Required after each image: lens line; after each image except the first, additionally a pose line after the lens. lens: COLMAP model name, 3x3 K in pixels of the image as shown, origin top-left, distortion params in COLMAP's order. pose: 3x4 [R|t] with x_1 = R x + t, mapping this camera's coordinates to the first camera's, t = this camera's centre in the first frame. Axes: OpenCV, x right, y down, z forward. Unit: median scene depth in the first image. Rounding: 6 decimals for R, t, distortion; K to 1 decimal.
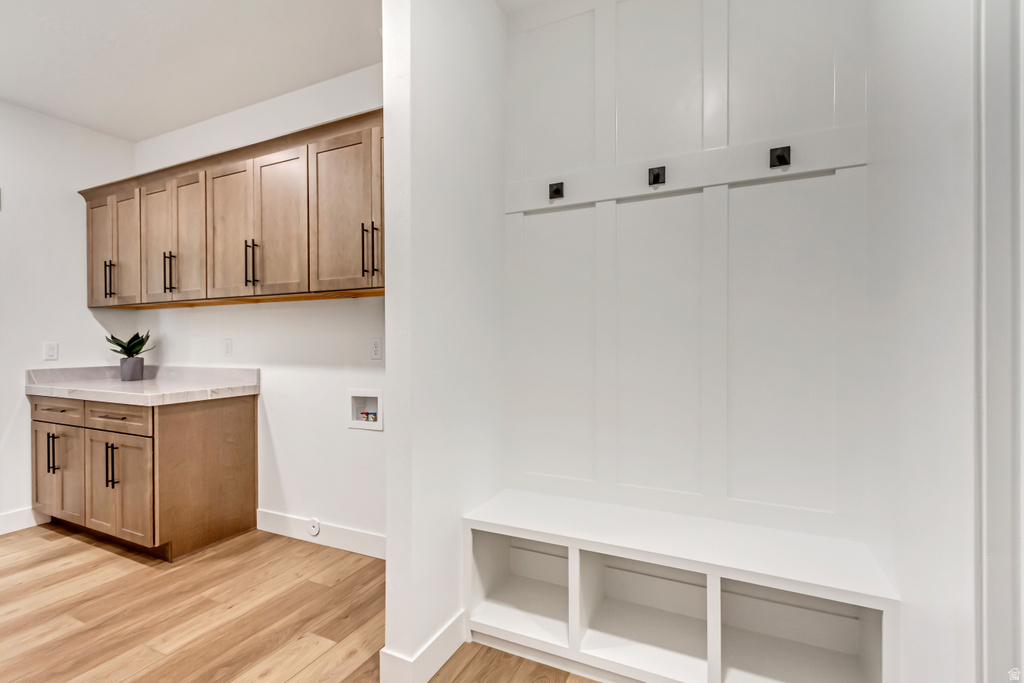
lens RADIAL K [[474.8, 0, 507.6], [0, 474.8, 345.9], [0, 0, 1]] dist [0.002240, 0.000239]
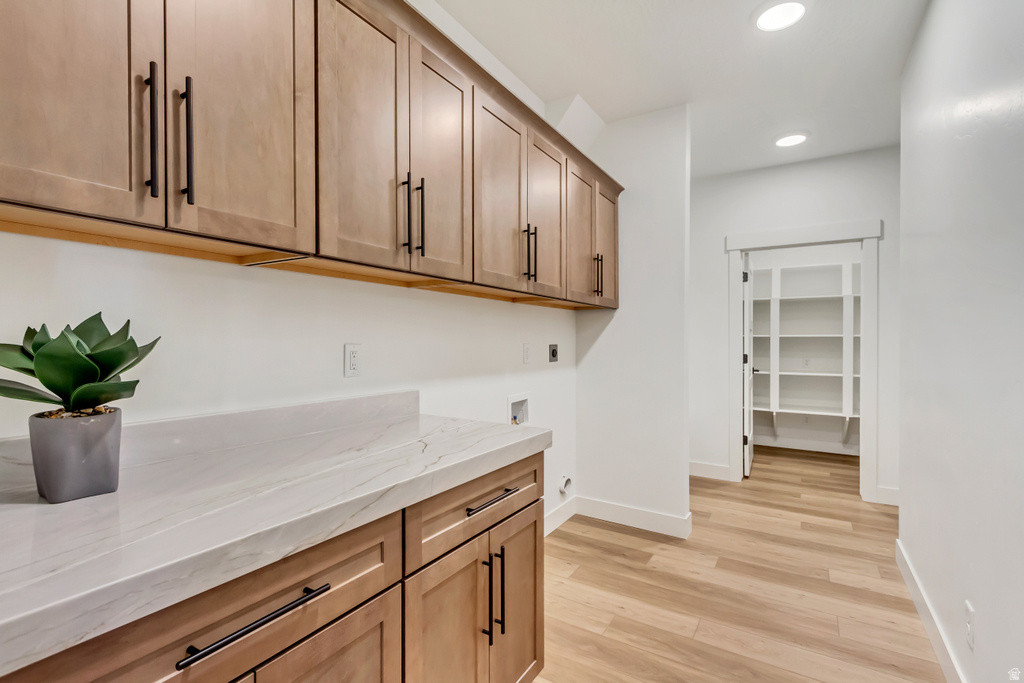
lens RADIAL K [[474.8, 0, 507.6], [0, 474.8, 345.9], [0, 0, 1]] dist [0.002240, 0.000239]
pose [[0.100546, -0.031863, 0.994422, -1.338409], [-0.049081, 0.998111, 0.036944, -0.046133], [-0.993721, -0.052522, 0.098793, 0.961838]]
